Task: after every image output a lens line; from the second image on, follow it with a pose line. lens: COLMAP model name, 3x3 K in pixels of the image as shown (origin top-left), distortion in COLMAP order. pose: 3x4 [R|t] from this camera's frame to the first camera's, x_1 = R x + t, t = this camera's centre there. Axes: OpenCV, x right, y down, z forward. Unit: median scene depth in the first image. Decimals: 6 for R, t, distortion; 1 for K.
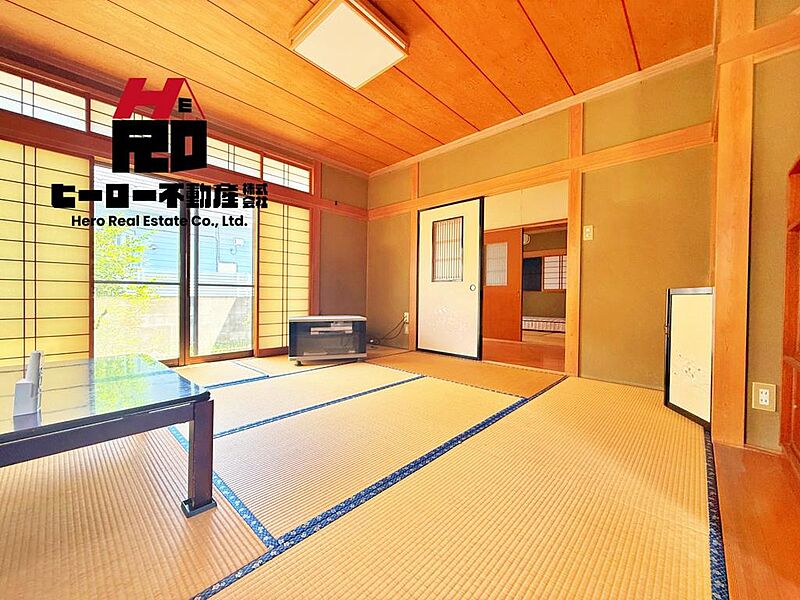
lens RADIAL K [[321.4, 0, 403.6], [0, 321.4, 297.5], [0, 0, 1]] dist [0.001357, 0.000173]
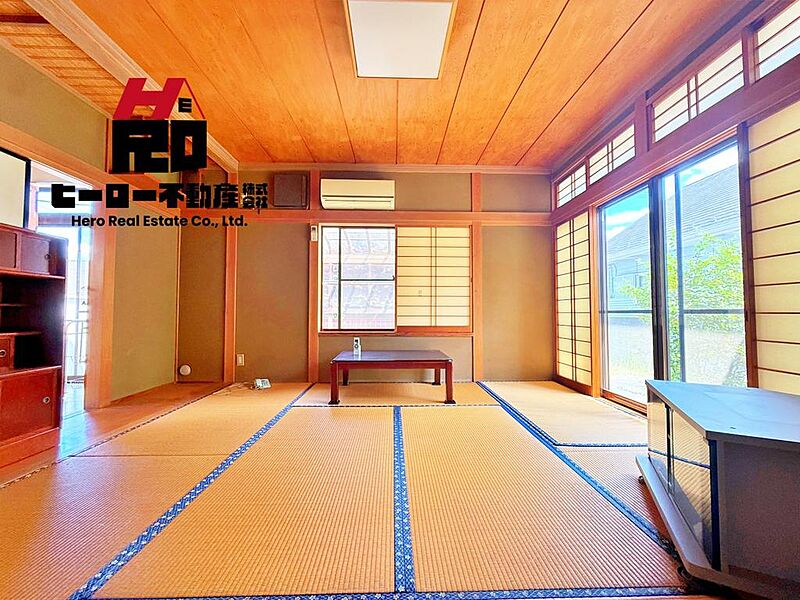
lens RADIAL K [[321.4, 0, 401.4], [0, 321.4, 301.1], [0, 0, 1]] dist [0.001357, 0.000173]
pose [[-0.710316, -0.037088, -0.702905, 0.242686], [-0.020677, 0.999279, -0.031831, -0.025699], [0.703579, -0.008076, -0.710571, 0.997353]]
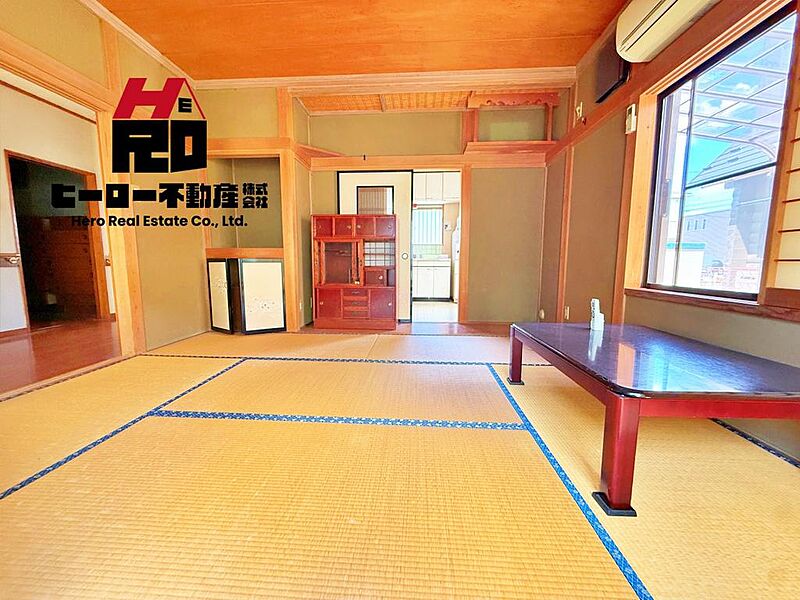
lens RADIAL K [[321.4, 0, 399.1], [0, 321.4, 299.8], [0, 0, 1]] dist [0.001357, 0.000173]
pose [[-0.637338, -0.100959, 0.763942, -0.498679], [0.003897, 0.990945, 0.134210, -0.015777], [-0.770574, 0.088515, -0.631174, 0.815081]]
